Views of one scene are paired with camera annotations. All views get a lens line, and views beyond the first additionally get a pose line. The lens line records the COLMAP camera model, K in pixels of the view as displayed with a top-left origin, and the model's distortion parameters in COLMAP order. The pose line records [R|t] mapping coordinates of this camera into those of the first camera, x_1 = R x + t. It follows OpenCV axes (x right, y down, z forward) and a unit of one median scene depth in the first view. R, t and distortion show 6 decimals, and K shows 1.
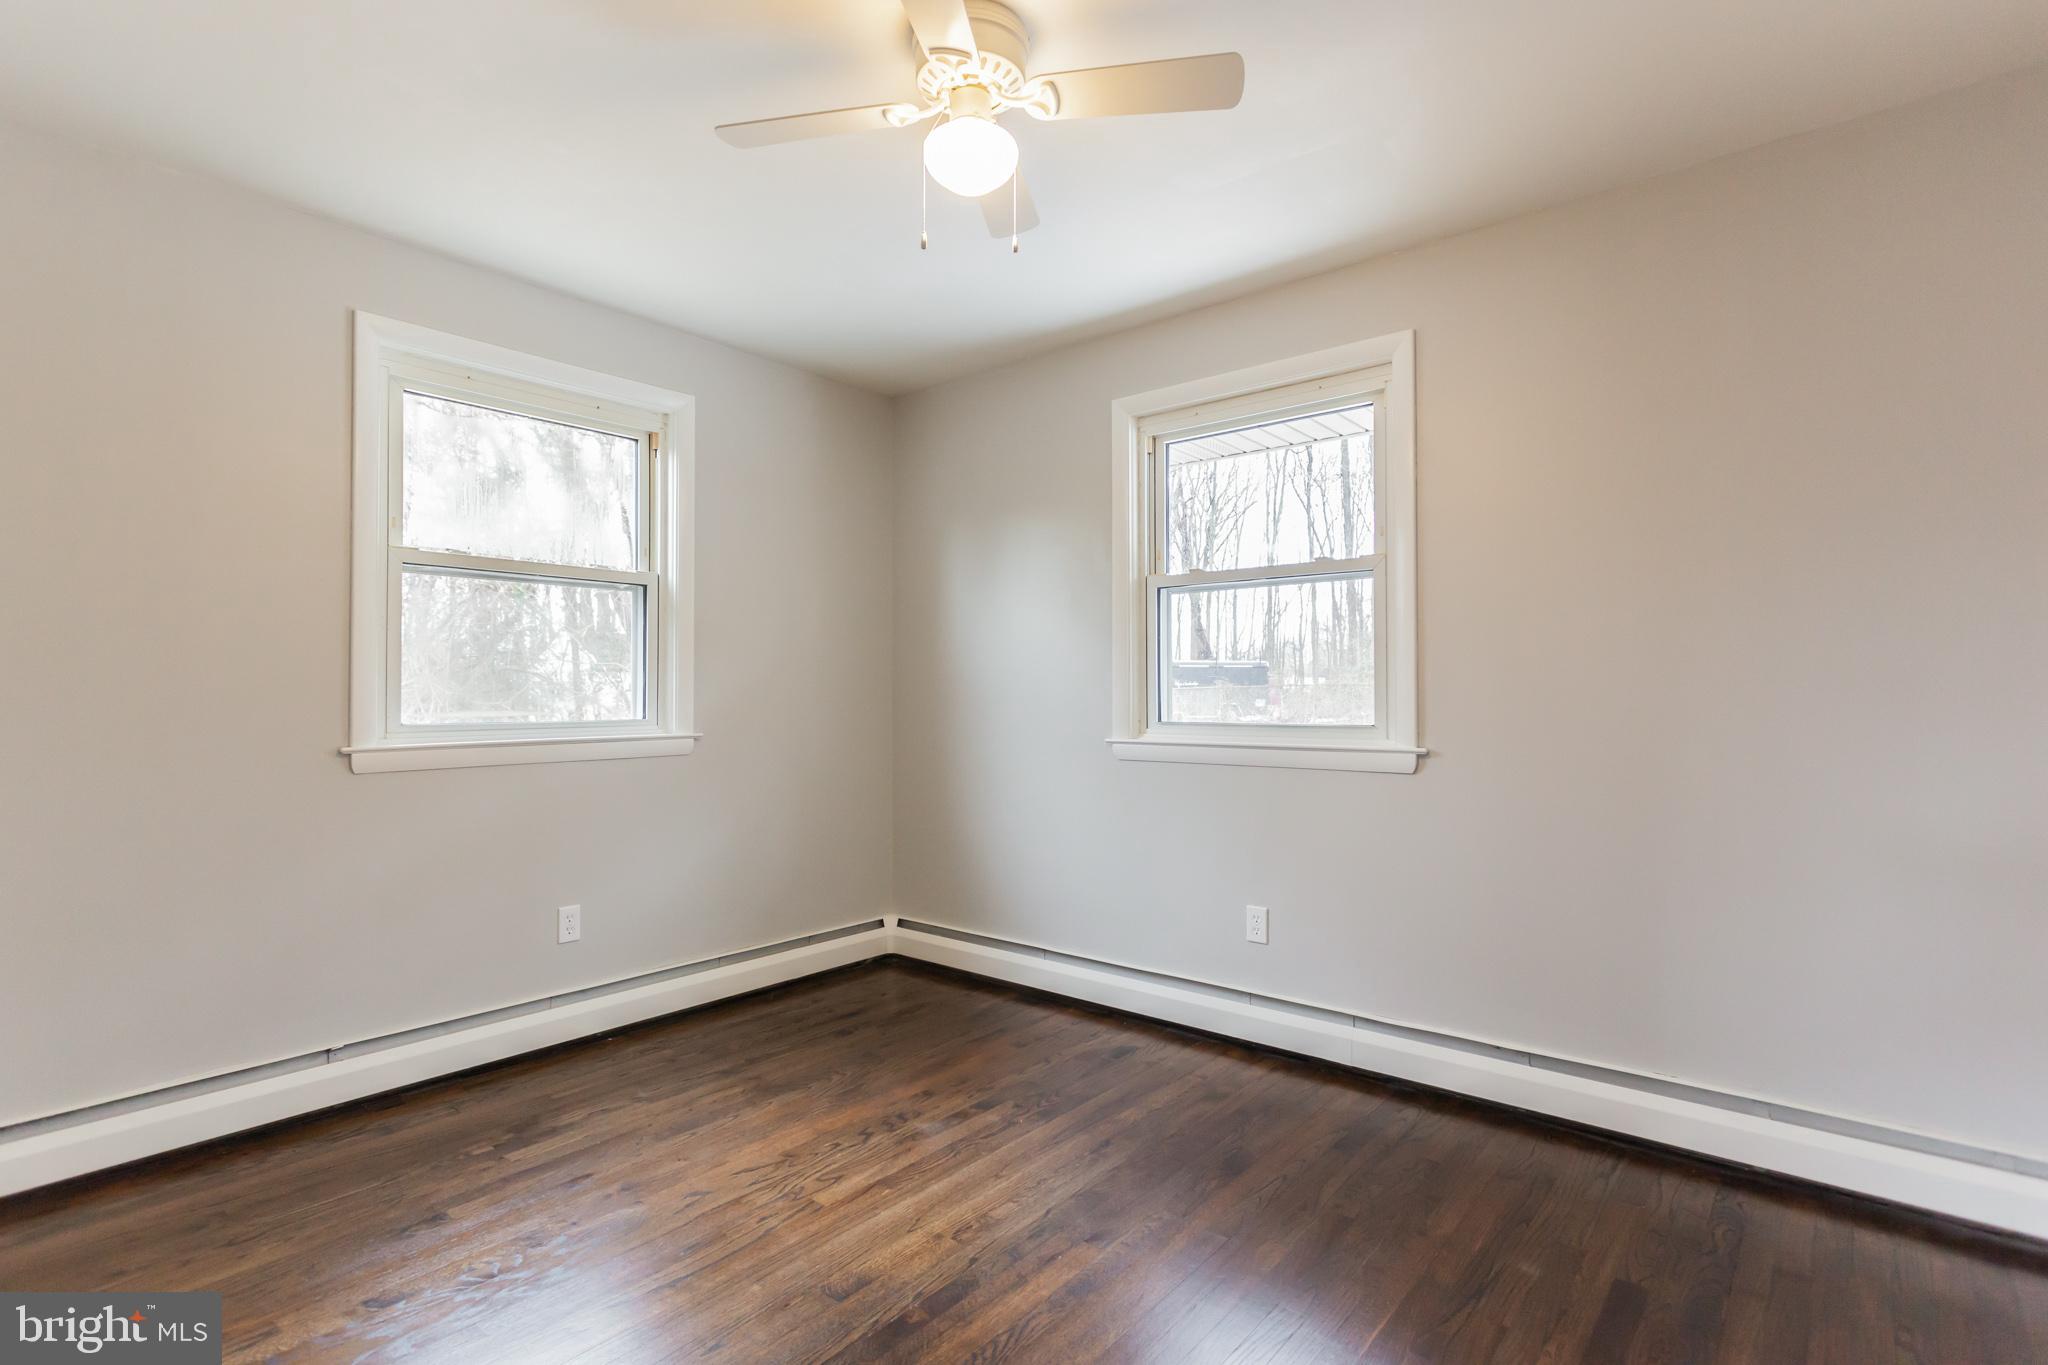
lens RADIAL K [[977.9, 0, 1015.2], [0, 977.9, 680.1], [0, 0, 1]] dist [0.005481, 0.000857]
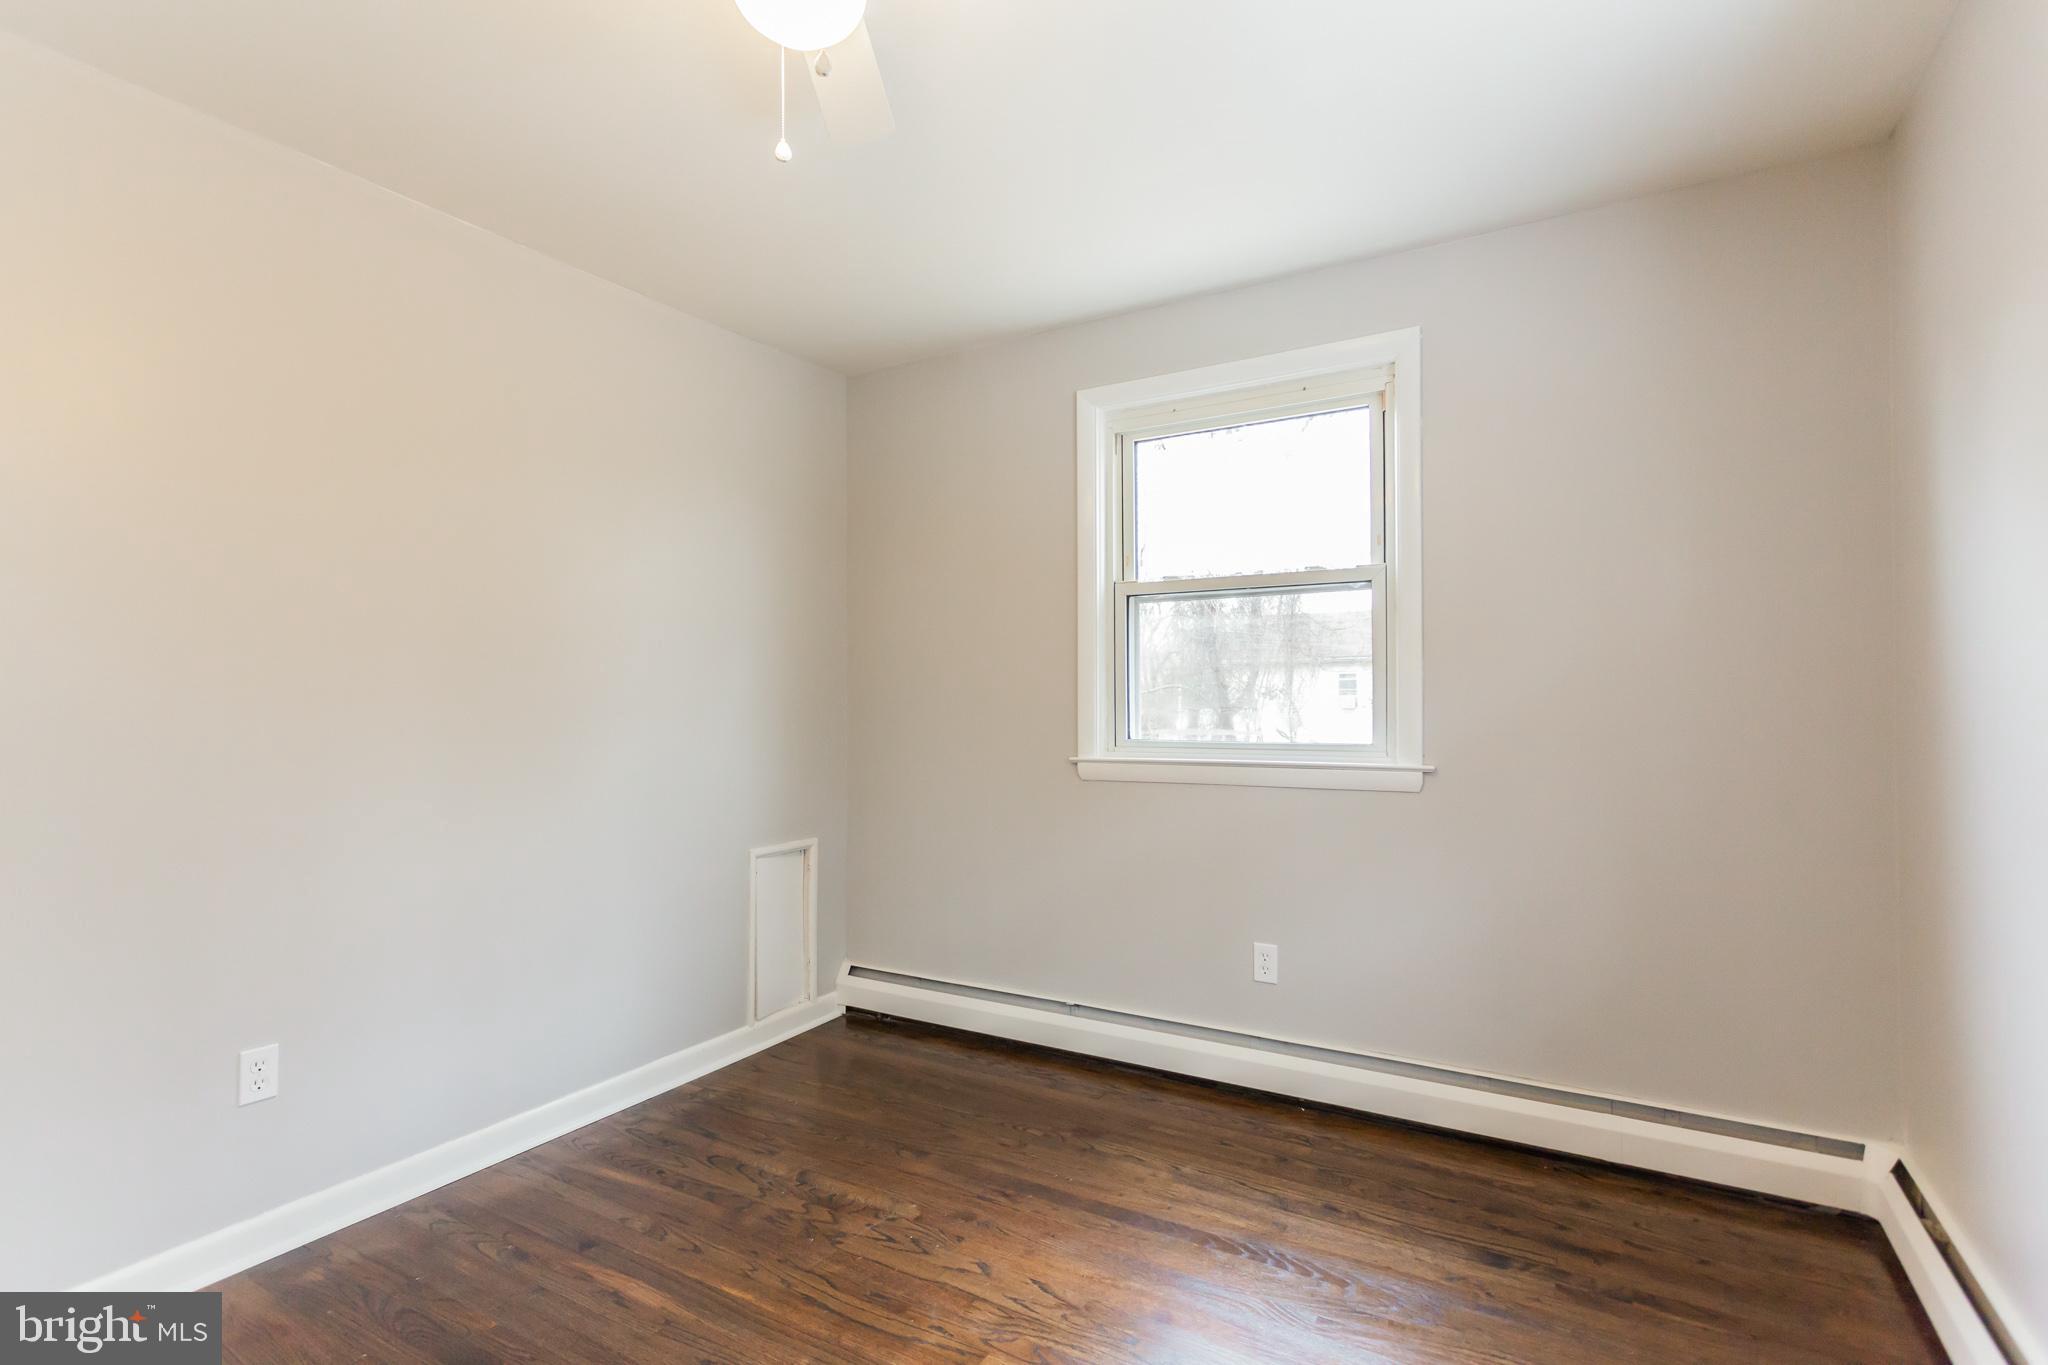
lens RADIAL K [[977.9, 0, 1015.2], [0, 977.9, 680.1], [0, 0, 1]] dist [0.005481, 0.000857]
pose [[0.165441, -0.011323, -0.986155, 0.429202], [0.020667, 0.999754, -0.008012, -0.015338], [0.986003, -0.019055, 0.165634, 0.637514]]
